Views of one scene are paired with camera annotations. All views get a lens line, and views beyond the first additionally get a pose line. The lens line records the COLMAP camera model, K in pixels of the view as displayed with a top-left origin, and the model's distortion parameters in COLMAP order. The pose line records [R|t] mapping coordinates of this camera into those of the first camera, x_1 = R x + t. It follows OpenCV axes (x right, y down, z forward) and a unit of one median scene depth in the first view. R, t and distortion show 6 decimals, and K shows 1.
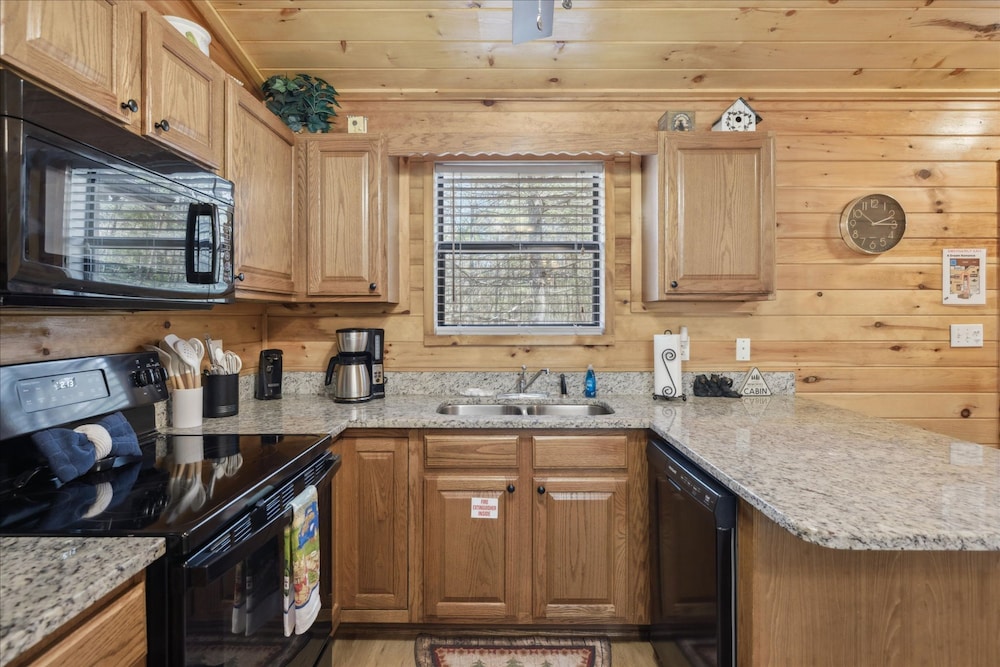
lens RADIAL K [[495.9, 0, 499.2], [0, 495.9, 321.1], [0, 0, 1]] dist [-0.007082, 0.002982]
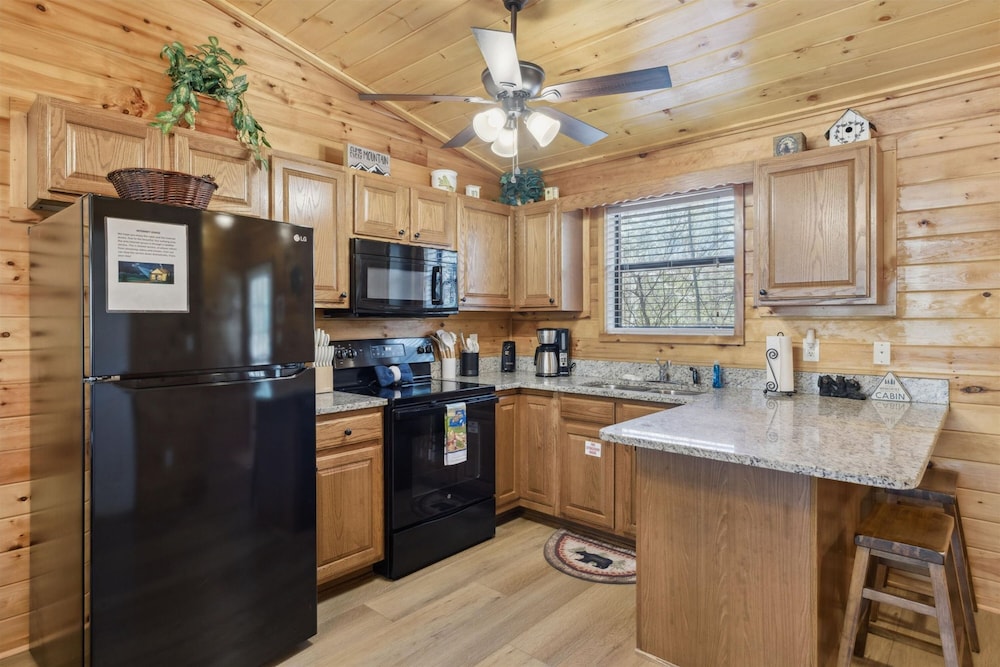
lens RADIAL K [[525.3, 0, 499.3], [0, 525.3, 327.7], [0, 0, 1]] dist [-0.005100, 0.001124]
pose [[0.755331, 0.007742, -0.655298, 0.688171], [-0.004775, 0.999969, 0.006310, 0.003731], [0.655326, -0.001637, 0.755345, -0.328180]]
